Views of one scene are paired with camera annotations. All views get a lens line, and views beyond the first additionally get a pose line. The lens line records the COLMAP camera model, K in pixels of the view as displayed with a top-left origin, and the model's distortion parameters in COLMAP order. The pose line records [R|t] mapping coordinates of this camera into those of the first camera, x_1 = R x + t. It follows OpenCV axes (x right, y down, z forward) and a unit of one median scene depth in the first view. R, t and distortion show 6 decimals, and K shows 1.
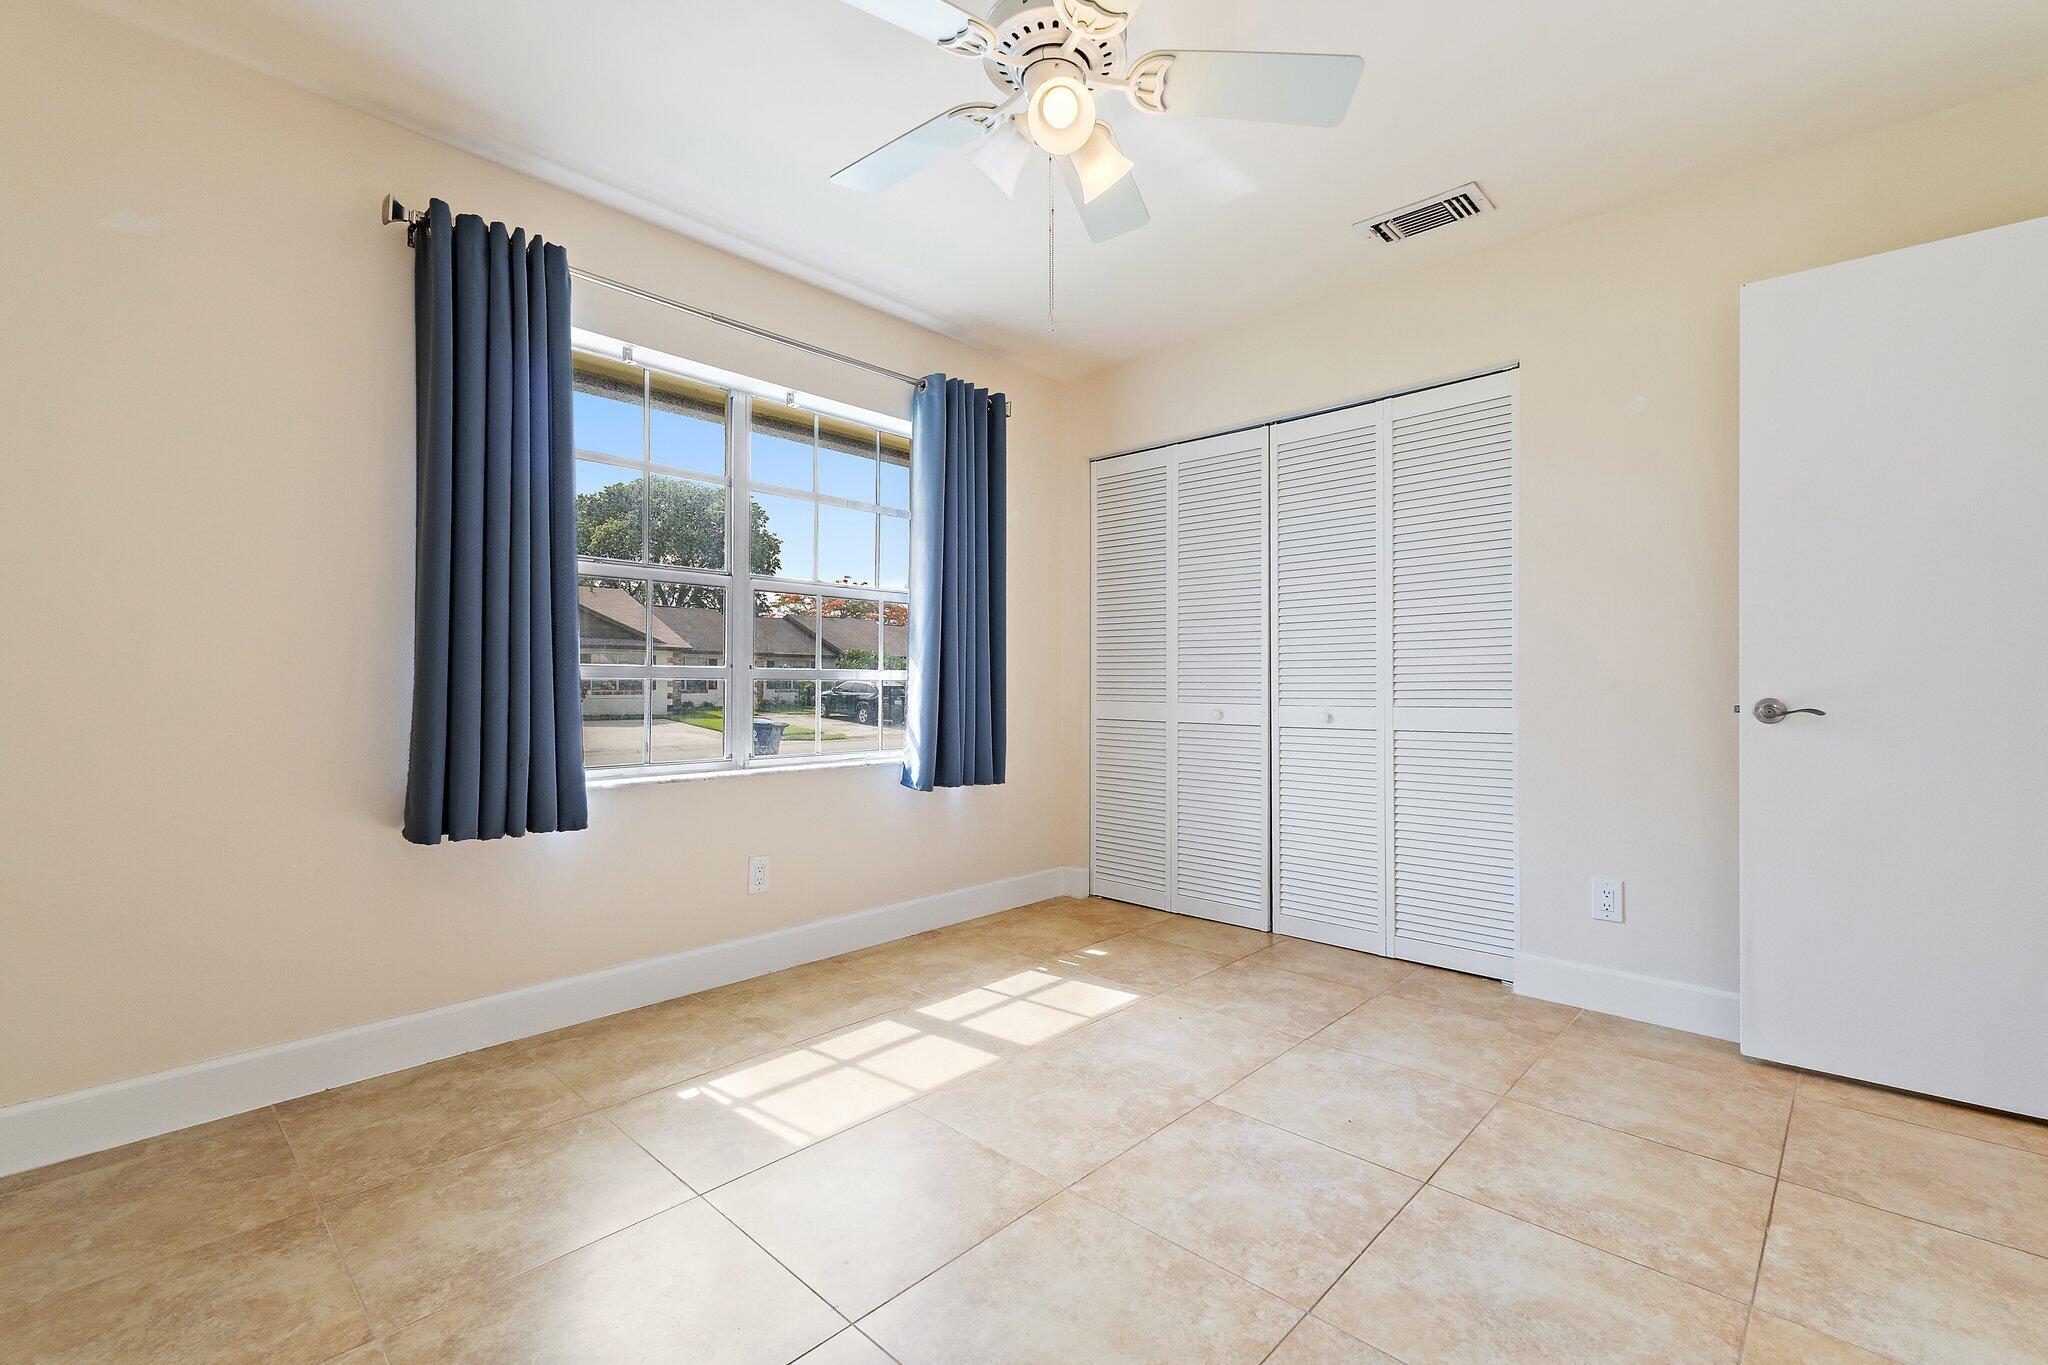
lens RADIAL K [[927.5, 0, 1022.0], [0, 927.5, 670.2], [0, 0, 1]] dist [0.011752, 0.000185]
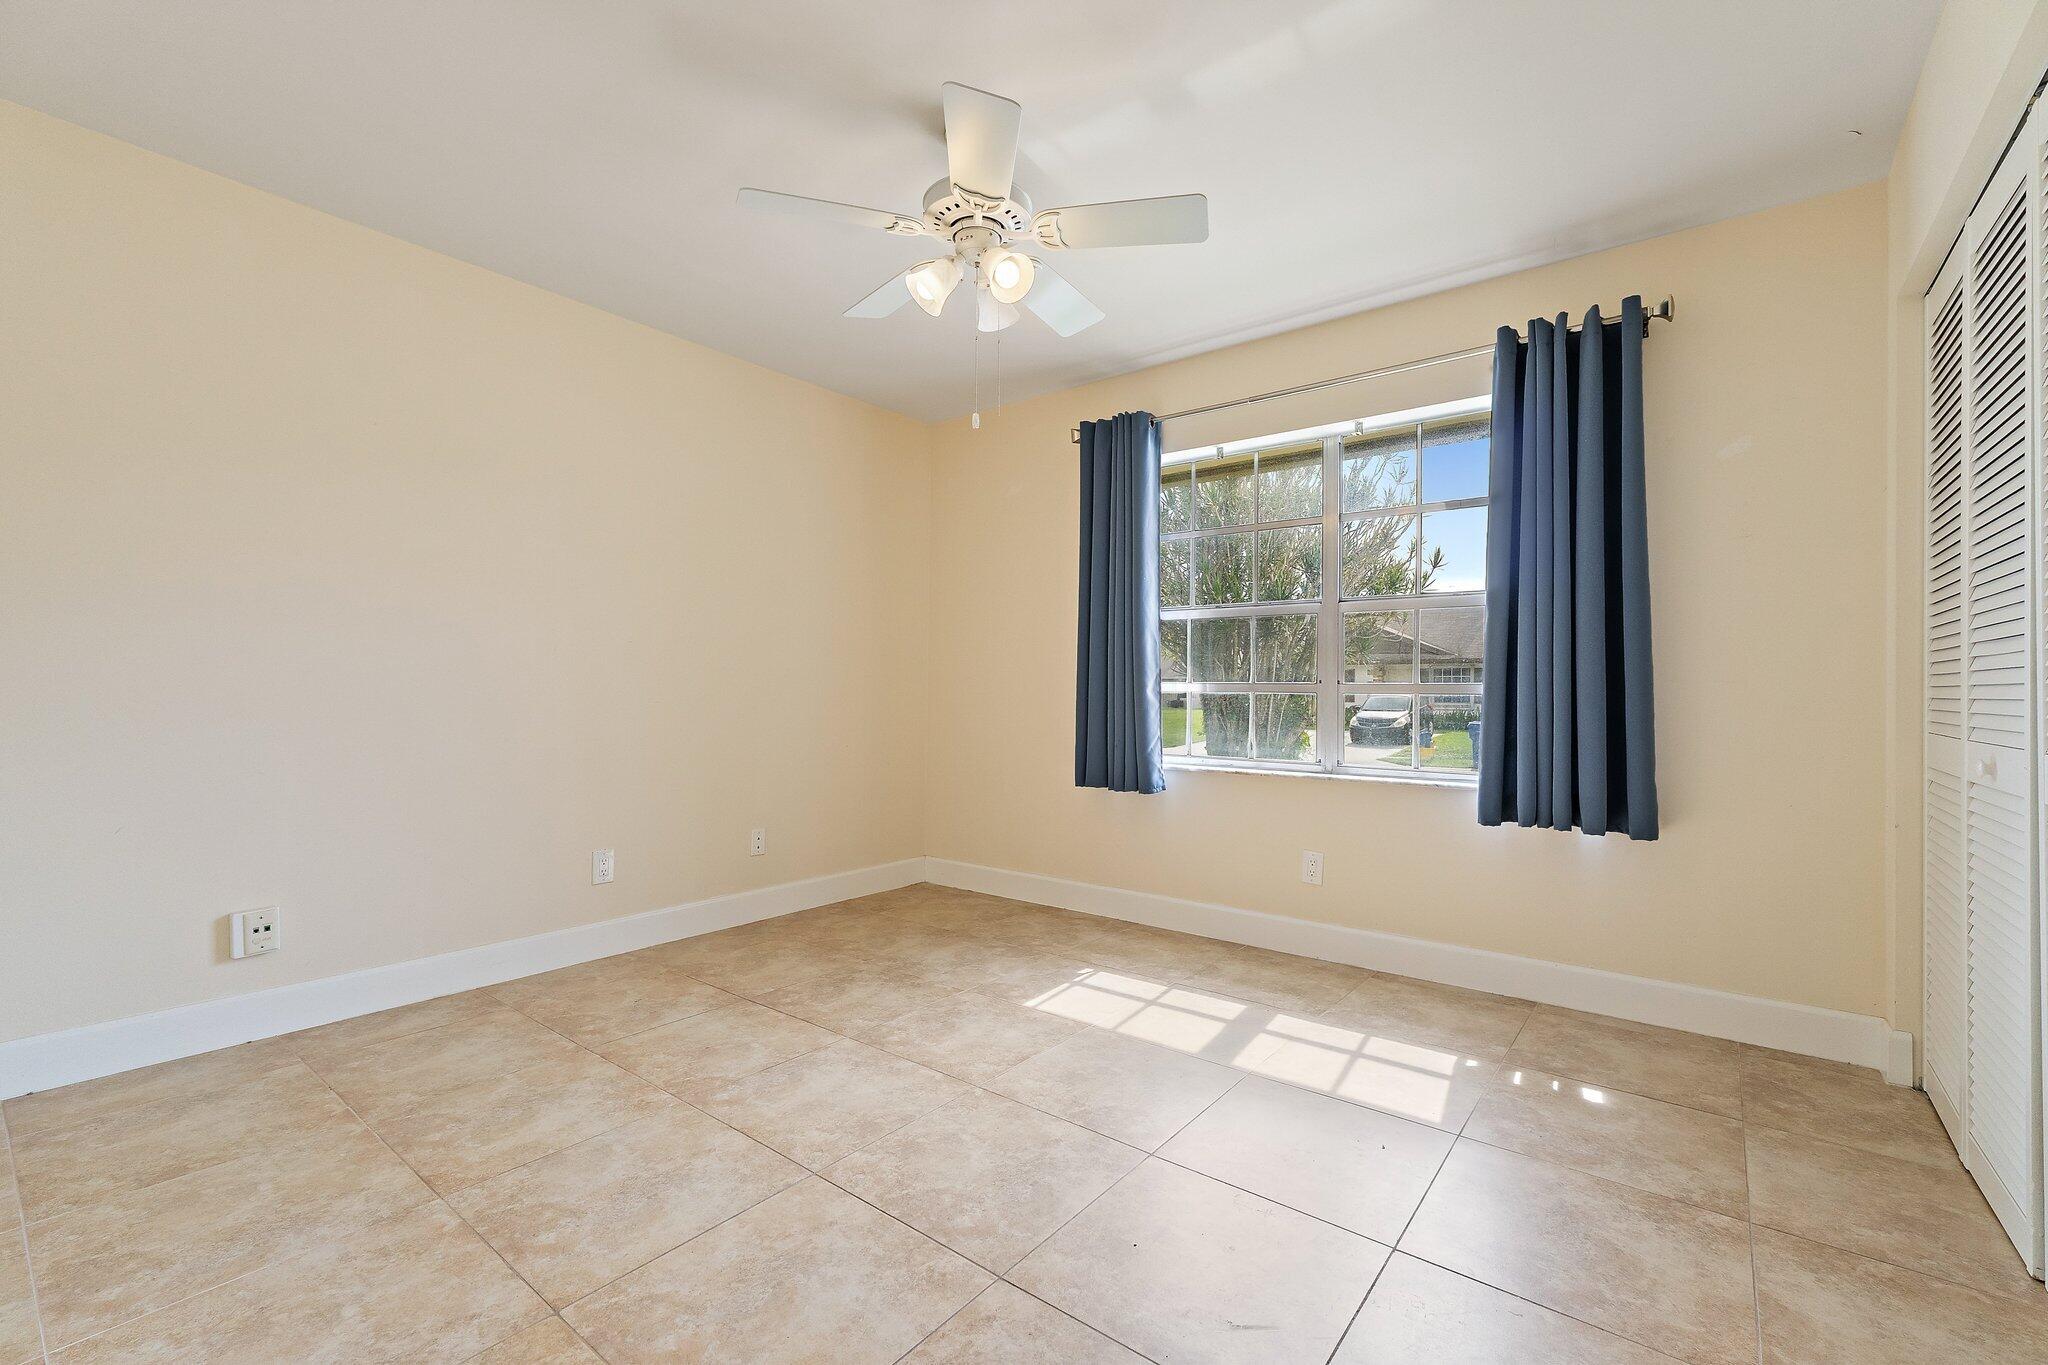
lens RADIAL K [[871.5, 0, 1024.0], [0, 871.5, 682.5], [0, 0, 1]] dist [0.008756, 0.000017]
pose [[0.060015, -0.013486, -0.998106, 0.922753], [0.010071, 0.999866, -0.012904, 0.006784], [0.998147, -0.009278, 0.060143, 0.721634]]
